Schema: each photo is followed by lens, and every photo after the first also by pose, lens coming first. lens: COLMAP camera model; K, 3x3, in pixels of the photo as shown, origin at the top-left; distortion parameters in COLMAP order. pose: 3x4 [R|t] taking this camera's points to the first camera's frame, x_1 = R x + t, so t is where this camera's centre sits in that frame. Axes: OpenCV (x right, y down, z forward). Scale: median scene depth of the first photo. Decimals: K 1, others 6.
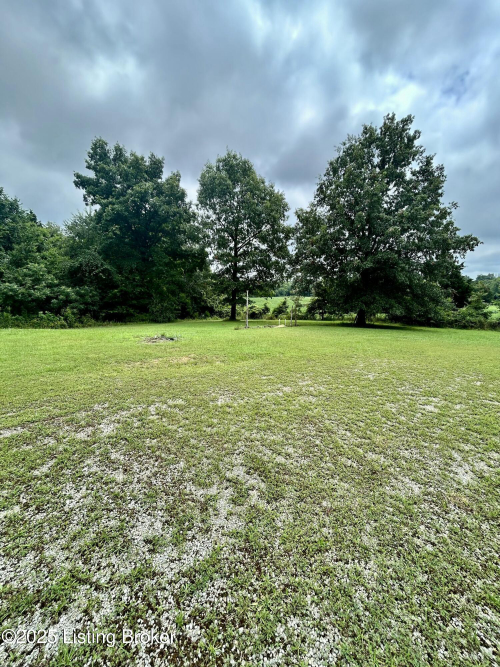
lens RADIAL K [[271.5, 0, 251.1], [0, 271.5, 333.8], [0, 0, 1]] dist [0.001996, 0.001937]
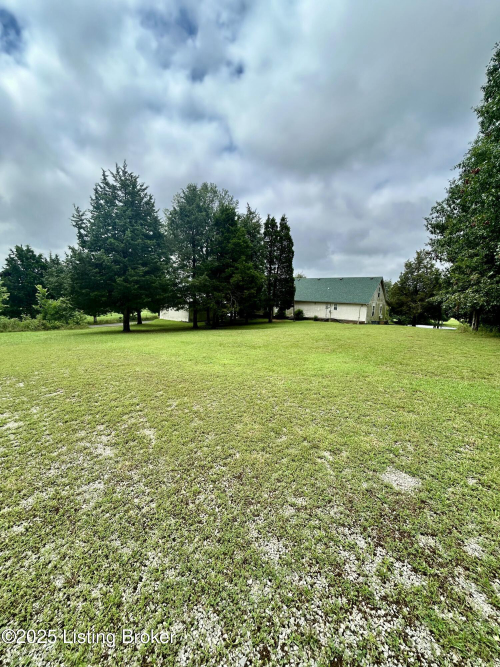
lens RADIAL K [[271.5, 0, 251.6], [0, 271.5, 331.5], [0, 0, 1]] dist [0.001996, 0.001937]
pose [[-0.041611, -0.137052, 0.989690, -0.464005], [0.138336, 0.980217, 0.141556, -0.089088], [-0.989511, 0.142800, -0.021829, 0.476977]]
